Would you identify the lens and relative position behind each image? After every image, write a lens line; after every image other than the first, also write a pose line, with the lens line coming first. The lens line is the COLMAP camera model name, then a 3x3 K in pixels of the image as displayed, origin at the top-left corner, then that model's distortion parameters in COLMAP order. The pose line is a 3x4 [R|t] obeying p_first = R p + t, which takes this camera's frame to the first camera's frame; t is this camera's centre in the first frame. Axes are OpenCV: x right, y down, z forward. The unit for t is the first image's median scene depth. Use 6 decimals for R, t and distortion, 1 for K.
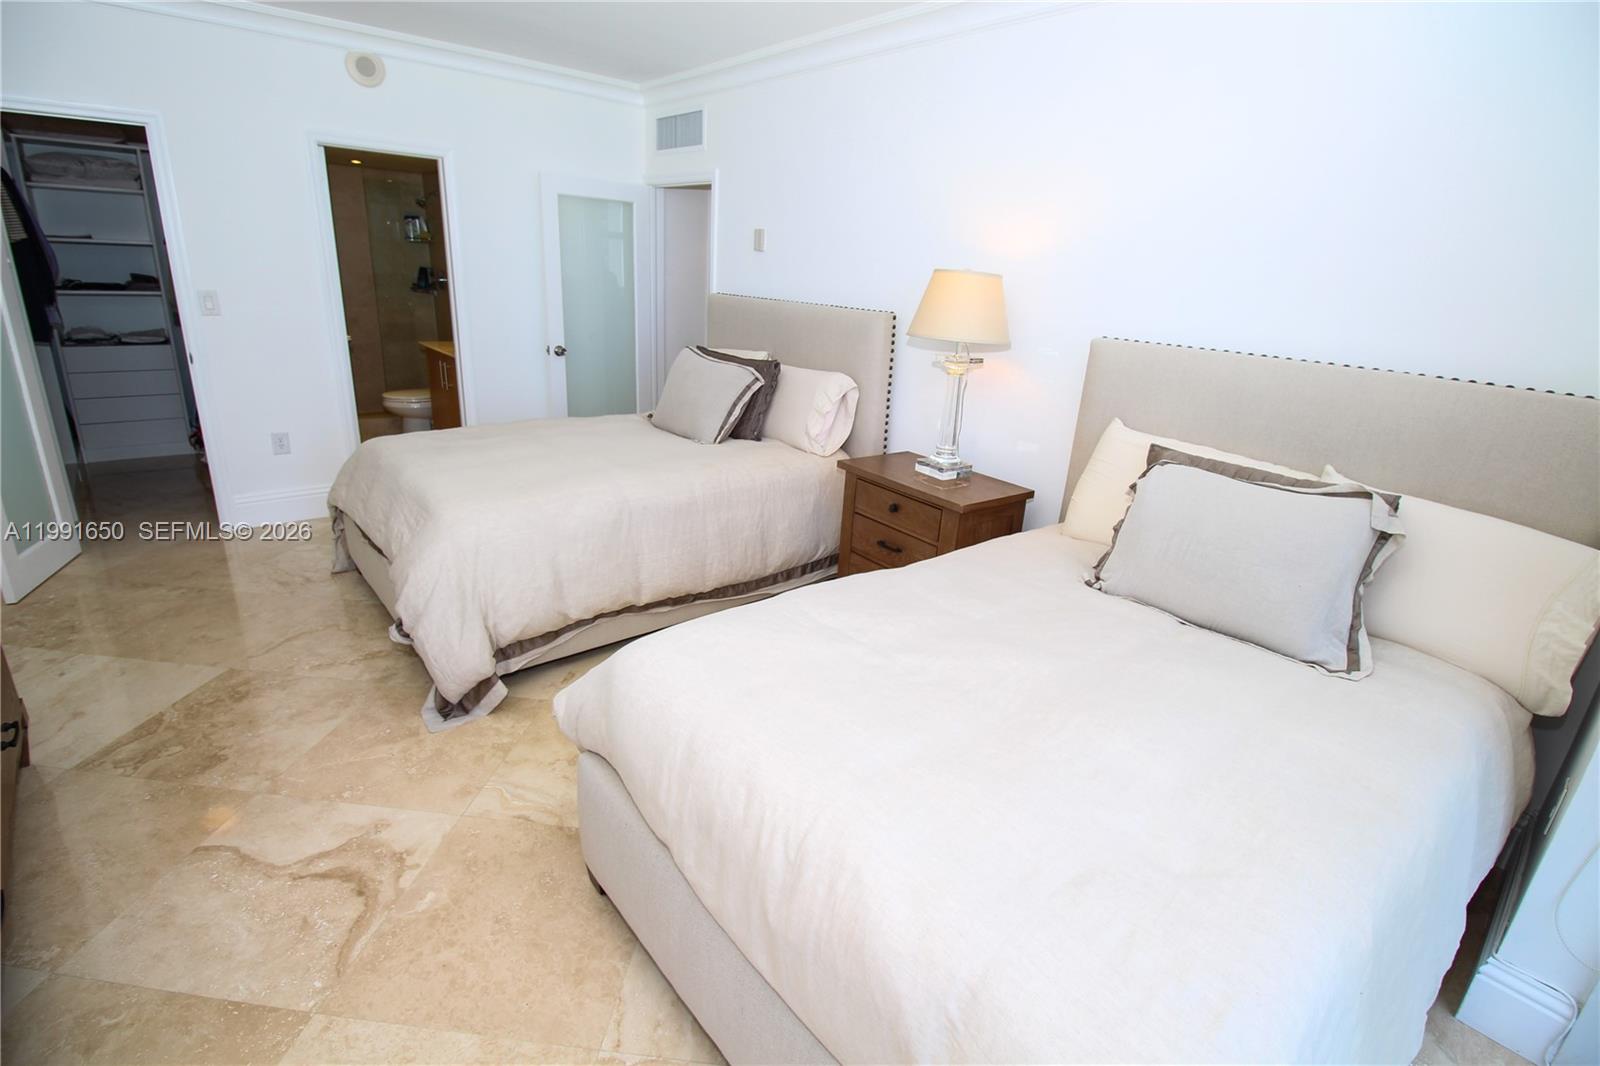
lens RADIAL K [[772.2, 0, 799.5], [0, 772.2, 516.1], [0, 0, 1]] dist [-0.001389, -0.009716]
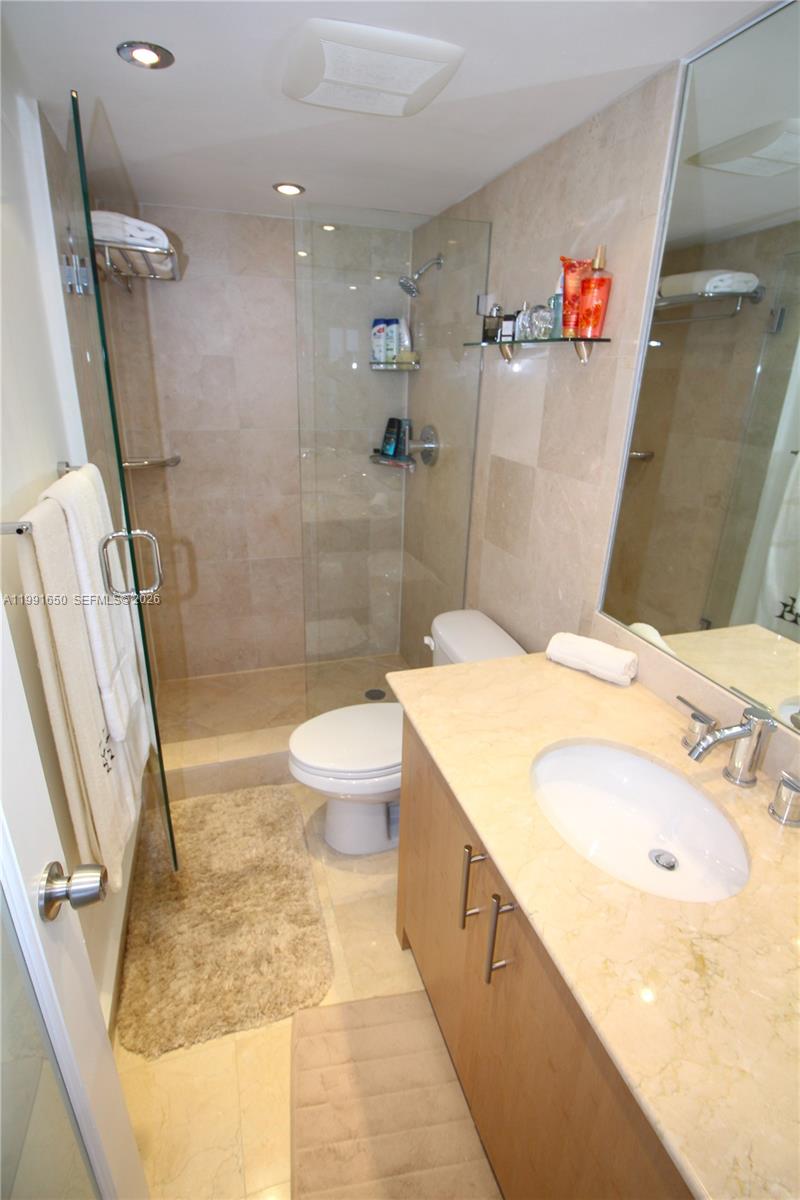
lens RADIAL K [[579.2, 0, 400.0], [0, 579.2, 600.0], [0, 0, 1]] dist [-0.001389, -0.009716]
pose [[0.930013, 0.119591, -0.347526, -0.331224], [-0.099847, 0.992229, 0.074247, -0.227923], [0.353704, -0.034351, 0.934726, 0.622600]]
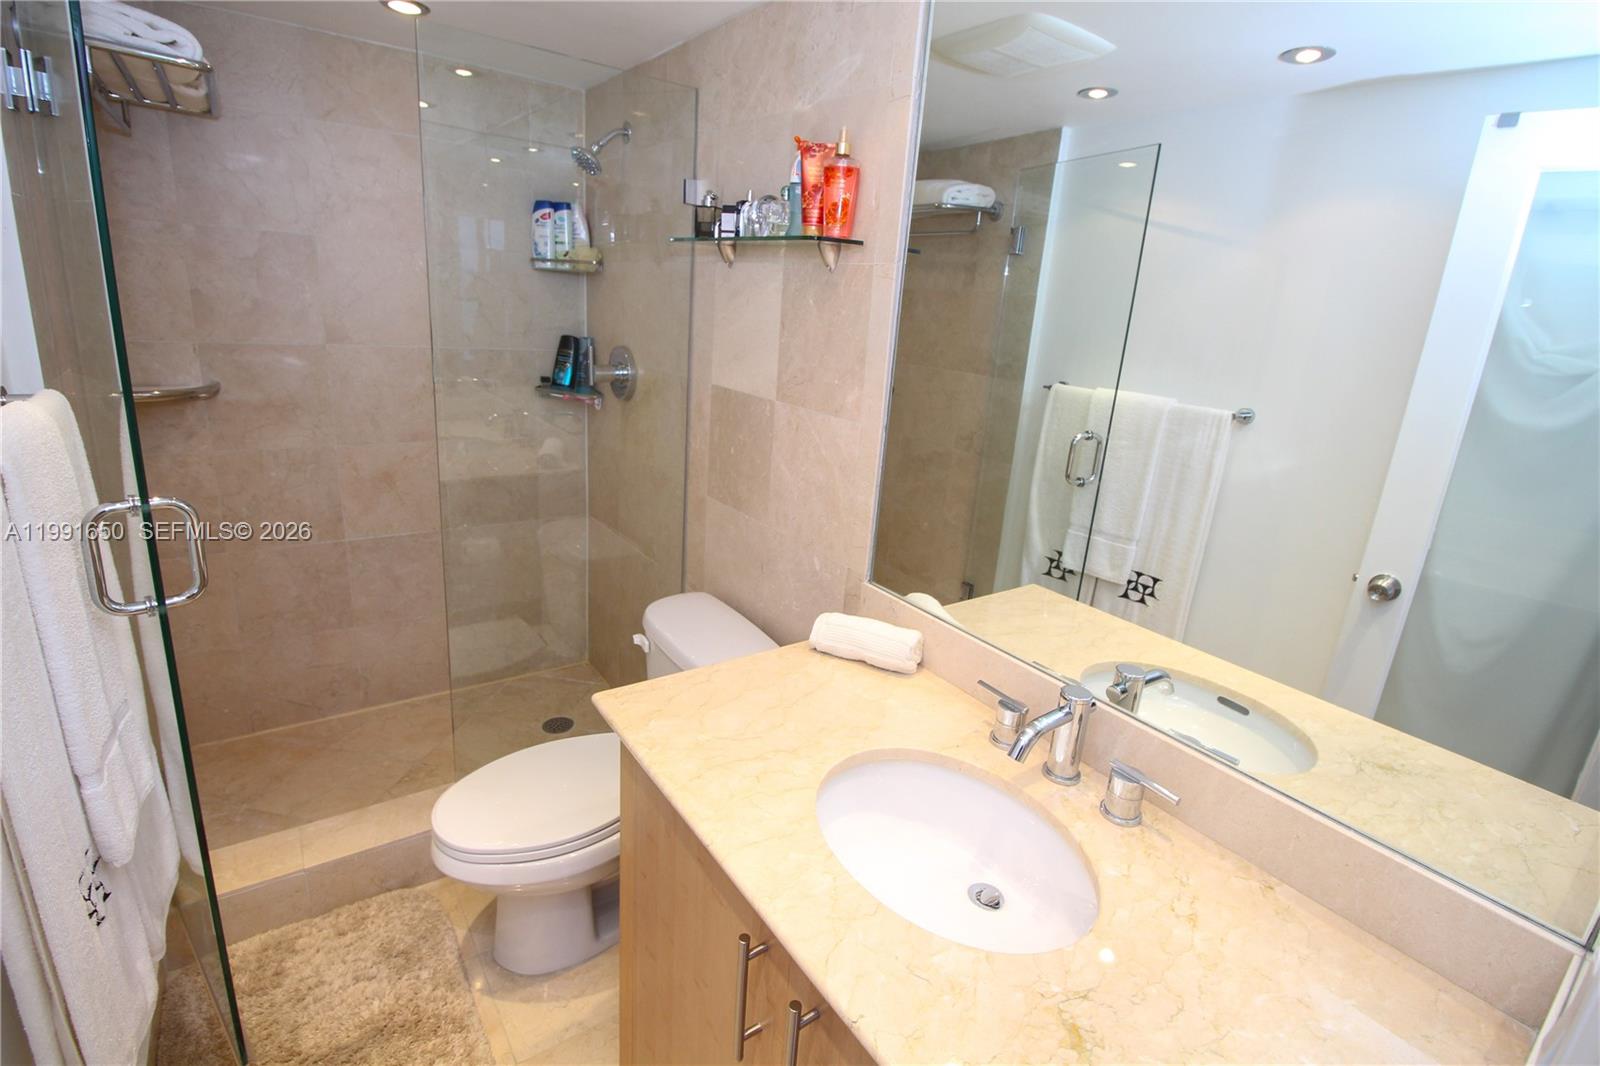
lens RADIAL K [[746.6, 0, 807.4], [0, 746.6, 520.4], [0, 0, 1]] dist [0.001556, -0.013820]
pose [[0.997712, 0.048588, -0.047014, -0.348066], [-0.049924, 0.998369, -0.027680, -0.225548], [0.045593, 0.029964, 0.998511, 0.634224]]
